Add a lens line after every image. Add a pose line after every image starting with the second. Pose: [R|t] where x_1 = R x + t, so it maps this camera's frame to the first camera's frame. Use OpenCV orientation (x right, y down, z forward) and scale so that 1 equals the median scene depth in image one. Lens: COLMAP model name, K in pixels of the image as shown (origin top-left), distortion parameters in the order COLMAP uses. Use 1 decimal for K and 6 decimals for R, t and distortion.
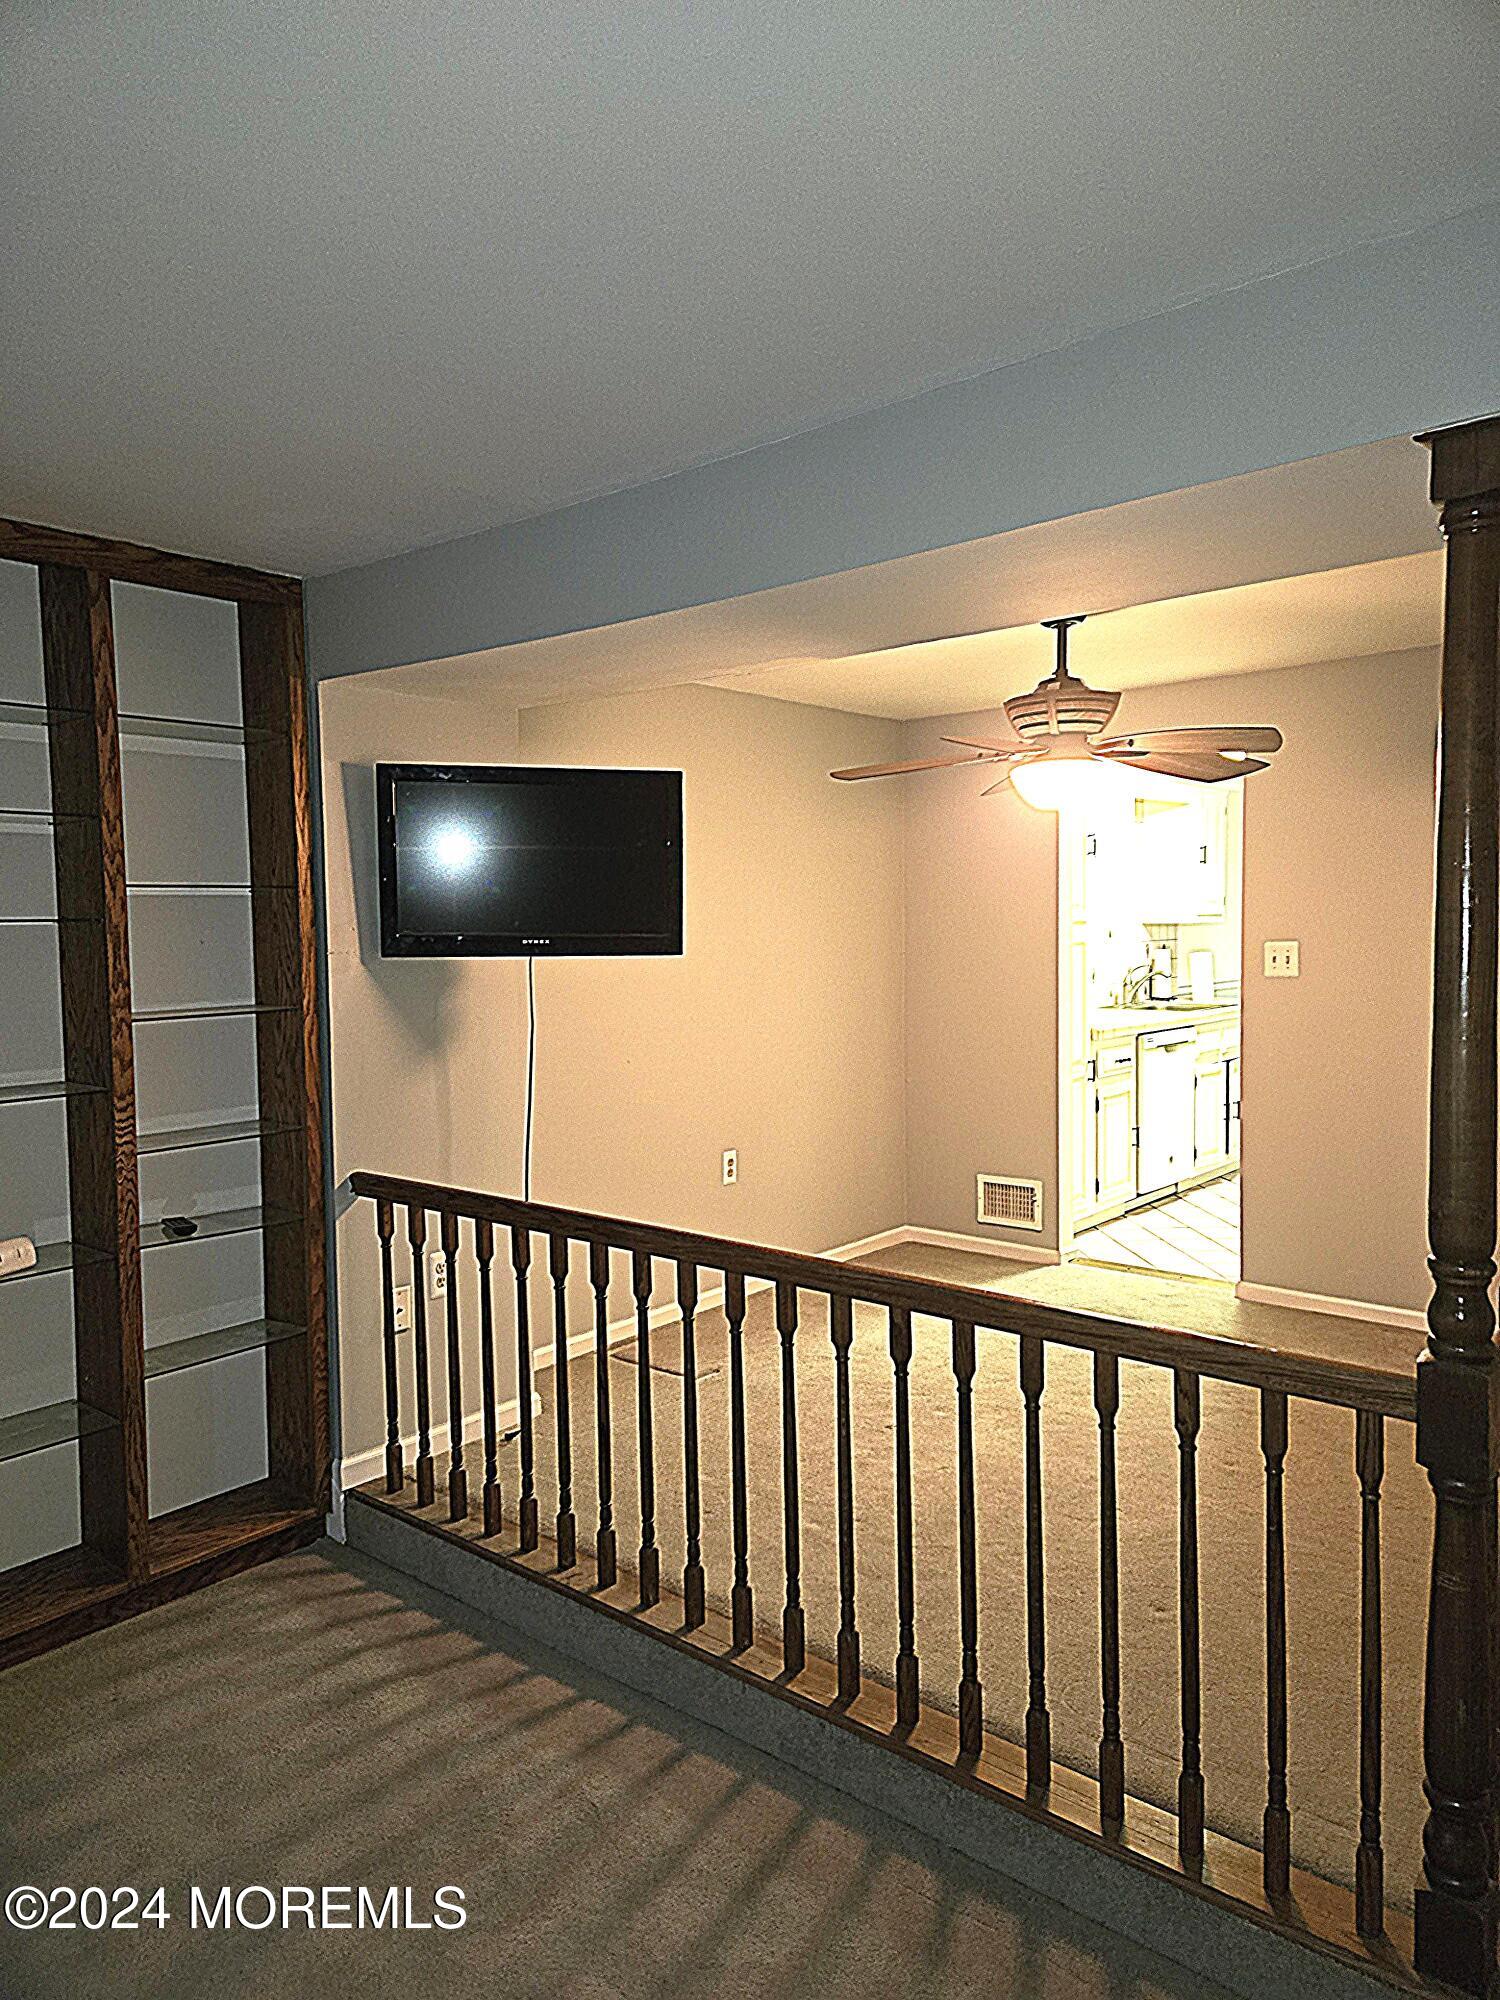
lens RADIAL K [[1346.6, 0, 750.0], [0, 1346.6, 1000.0], [0, 0, 1]] dist [0.037880, -0.004336]
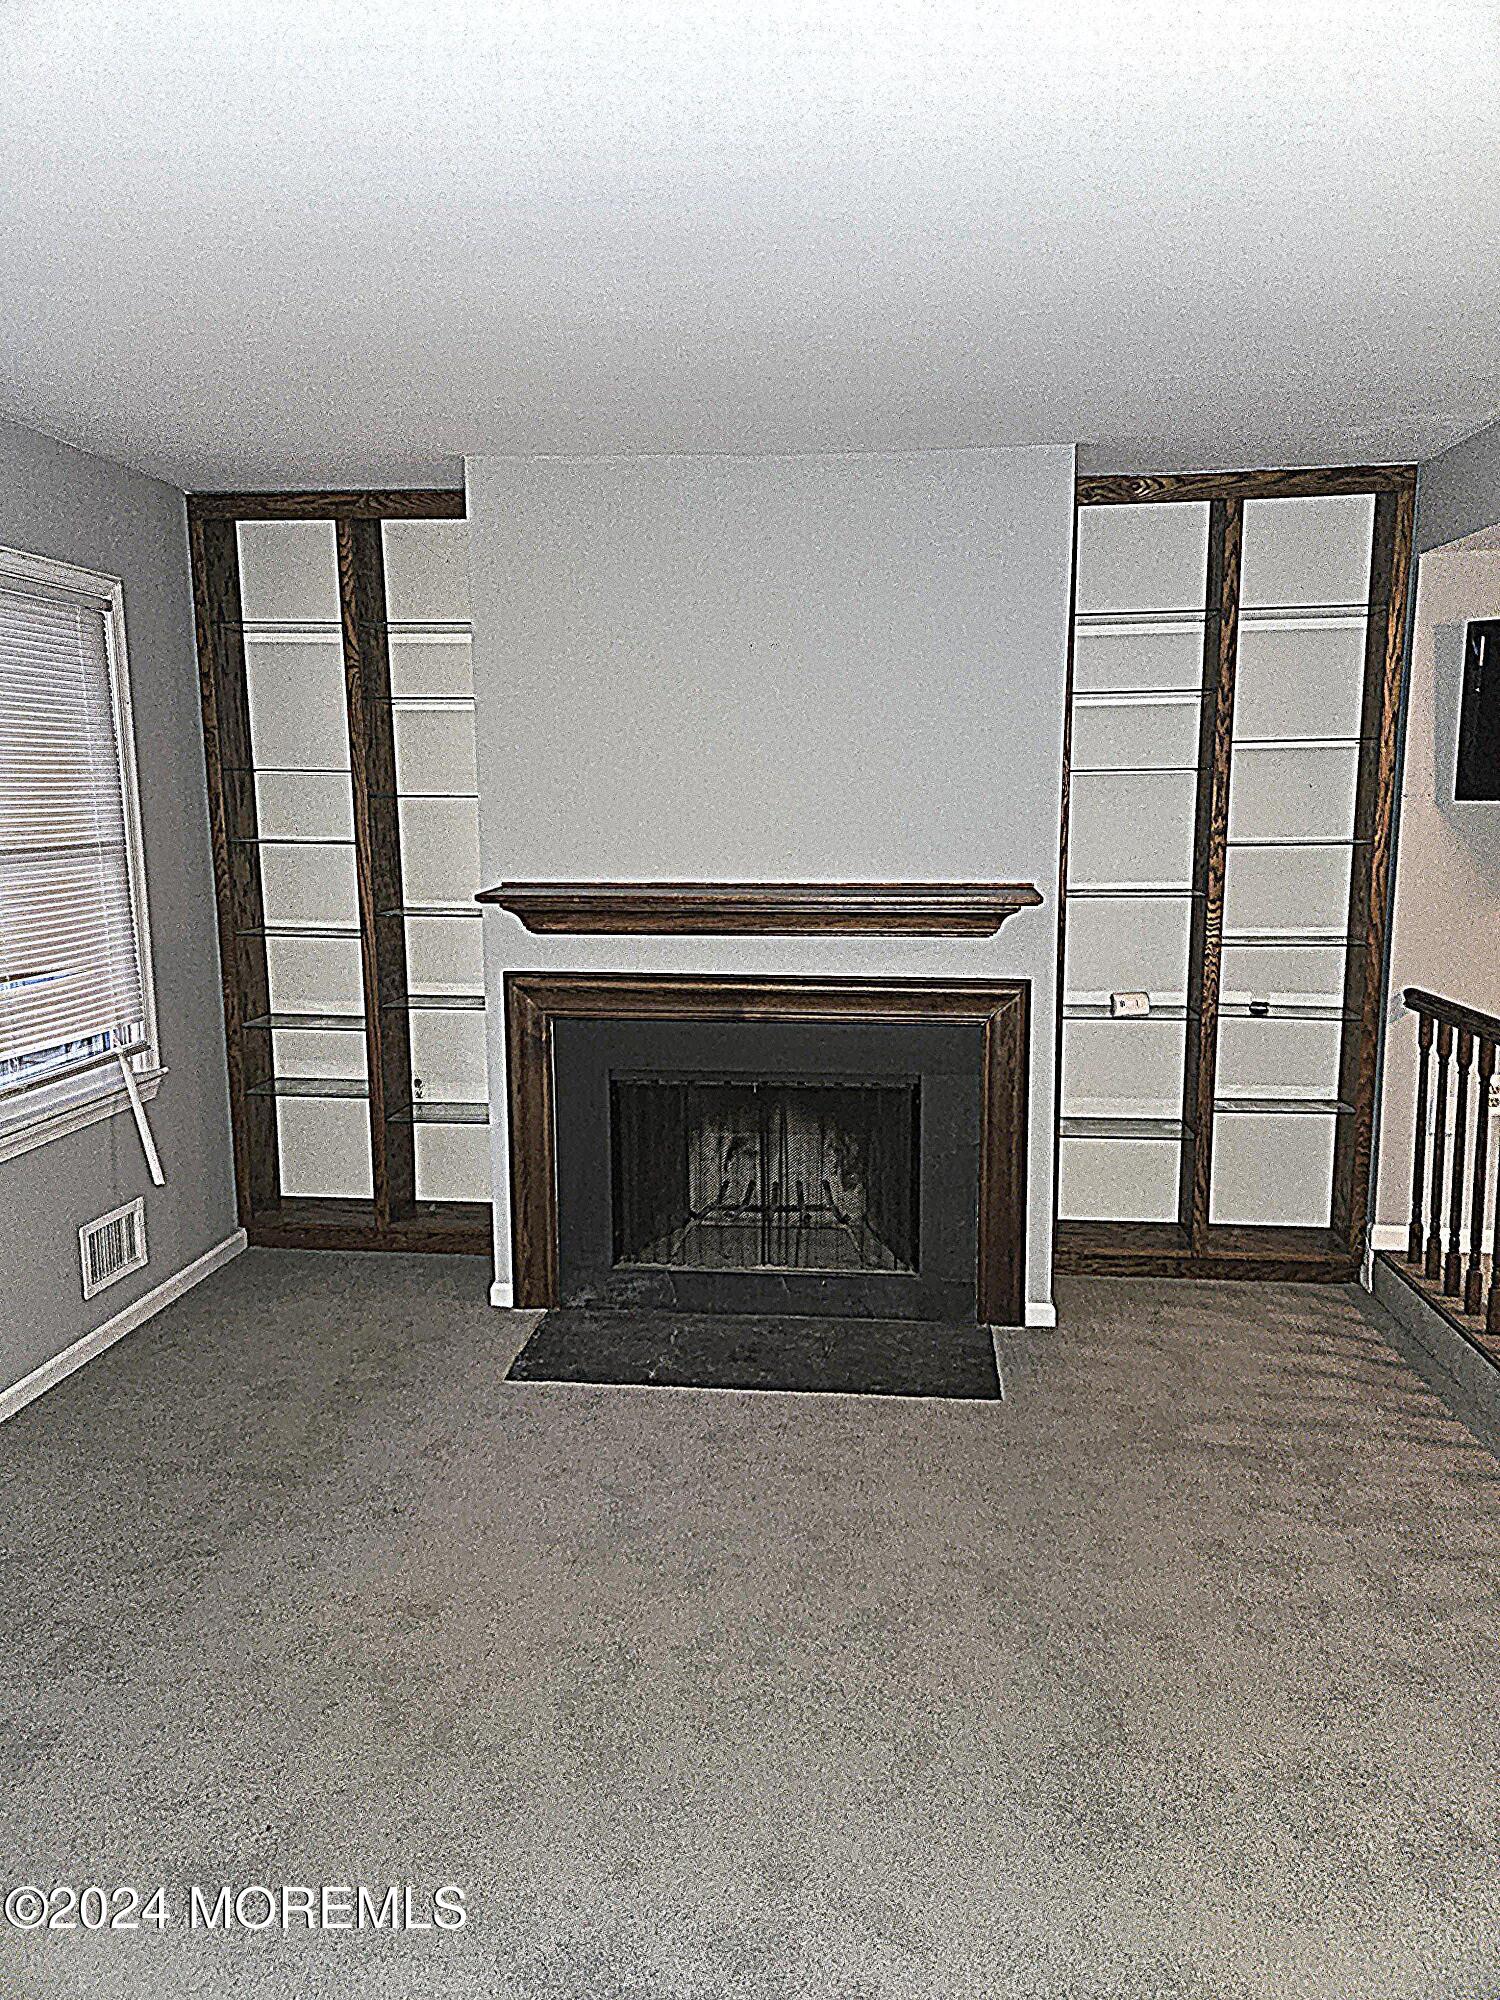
lens RADIAL K [[1346.6, 0, 750.0], [0, 1346.6, 1000.0], [0, 0, 1]] dist [0.037880, -0.004336]
pose [[0.570044, 0.142589, -0.809146, 0.350464], [-0.048862, 0.988966, 0.139854, 0.002677], [0.820160, -0.040186, 0.570721, -0.136945]]
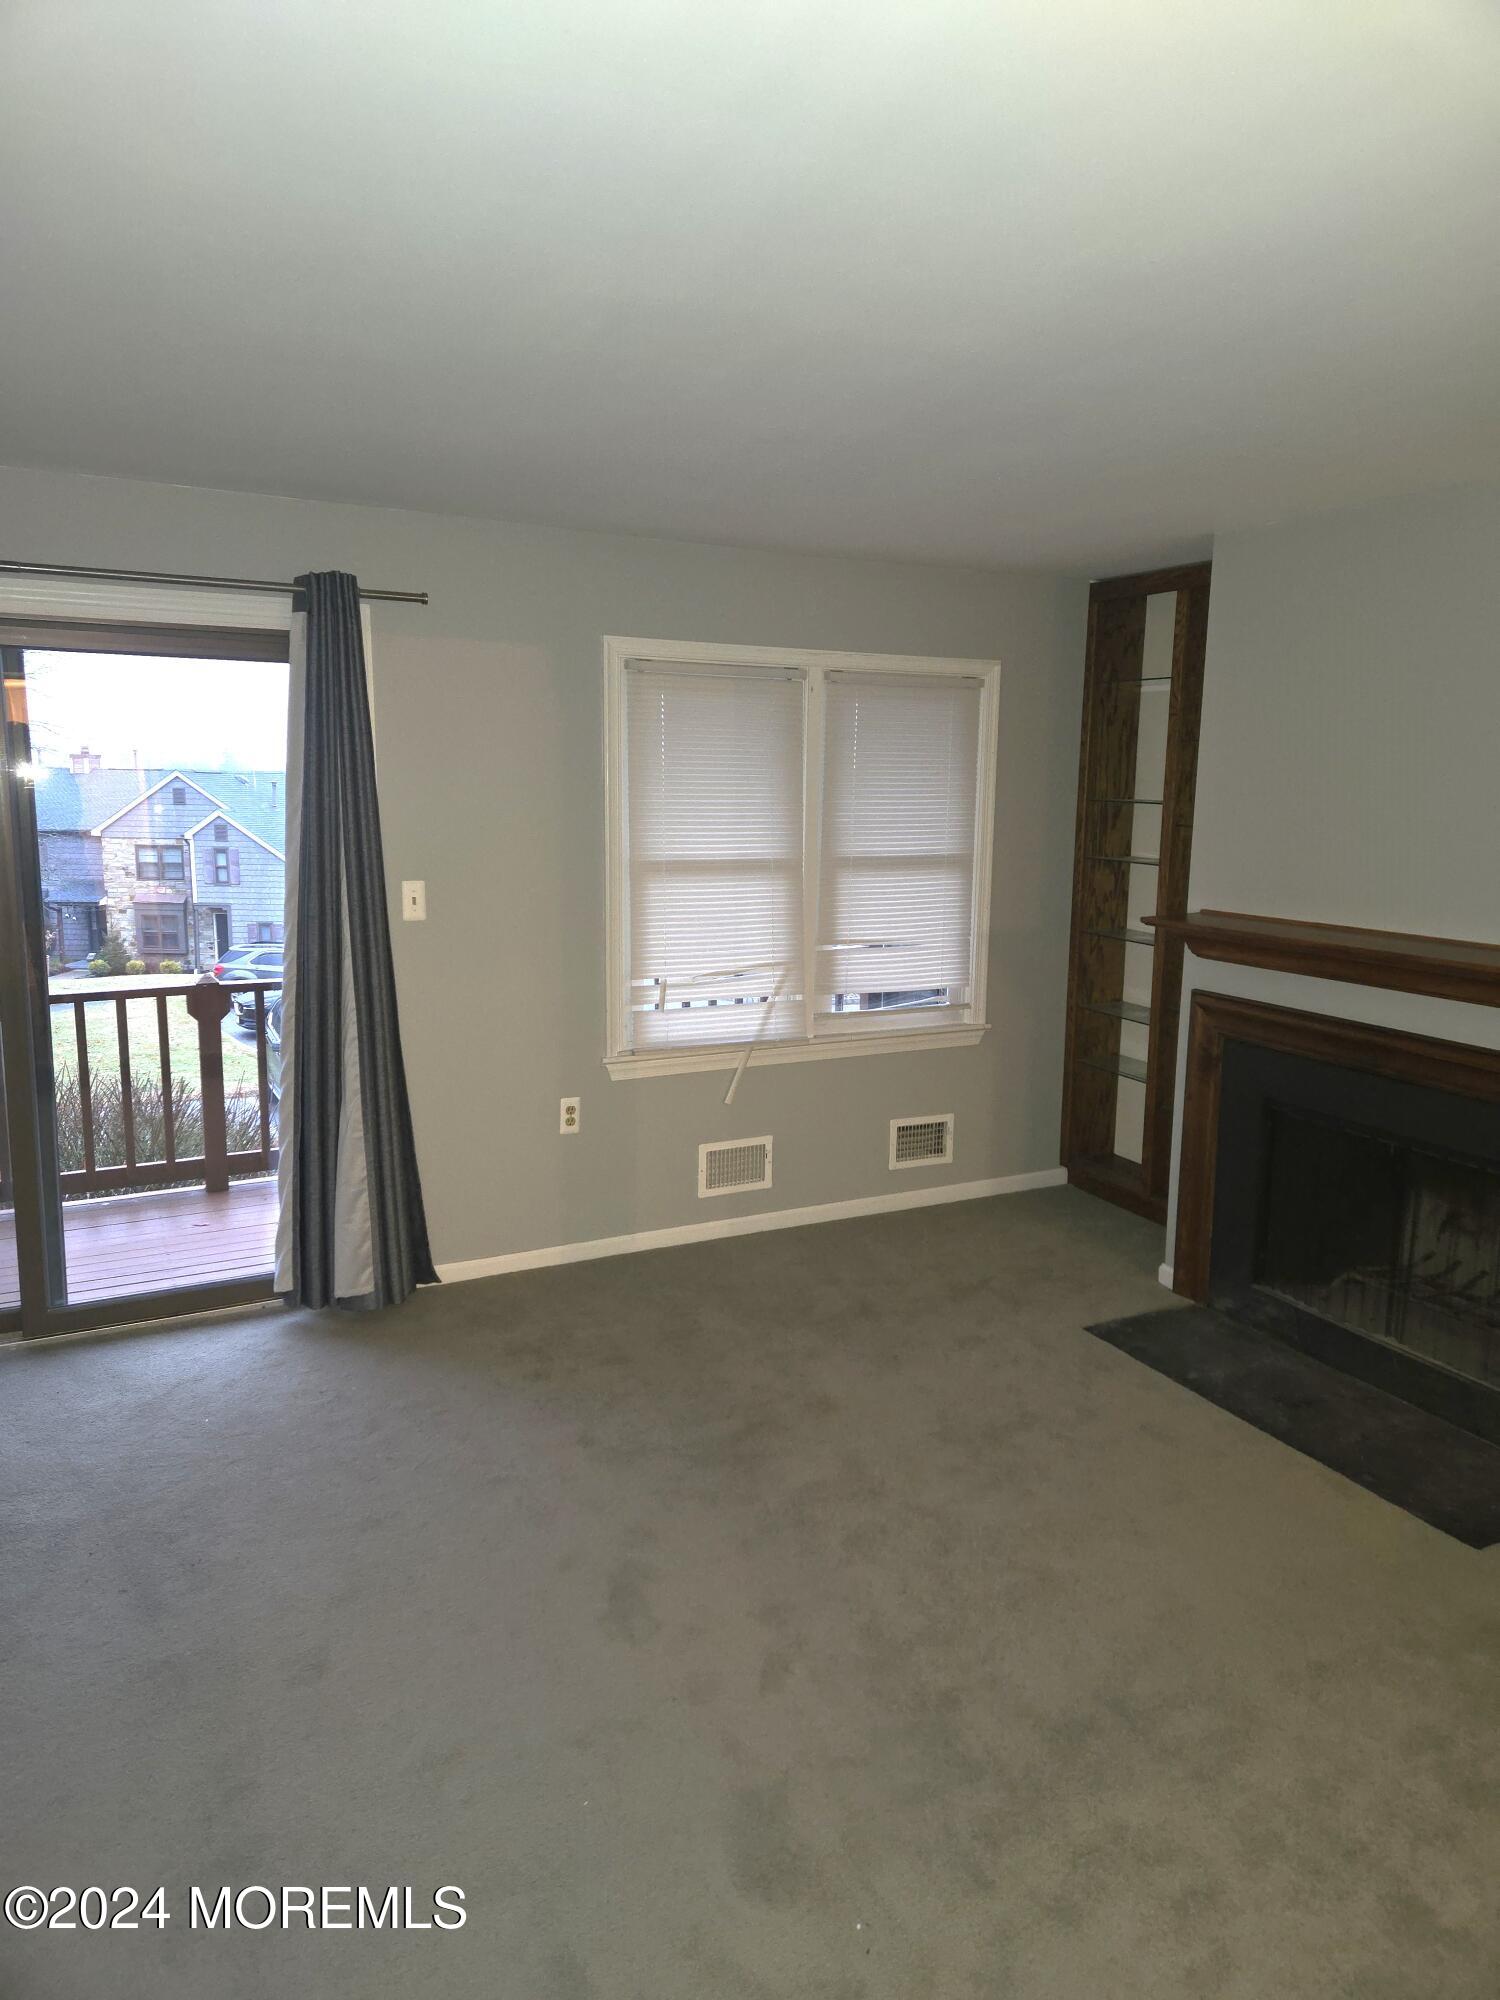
lens RADIAL K [[1346.6, 0, 750.0], [0, 1346.6, 1000.0], [0, 0, 1]] dist [0.037880, -0.004336]
pose [[-0.387077, 0.164236, -0.907303, 0.630967], [-0.062940, 0.977007, 0.203706, -0.076900], [0.919897, 0.135955, -0.367840, 0.450085]]
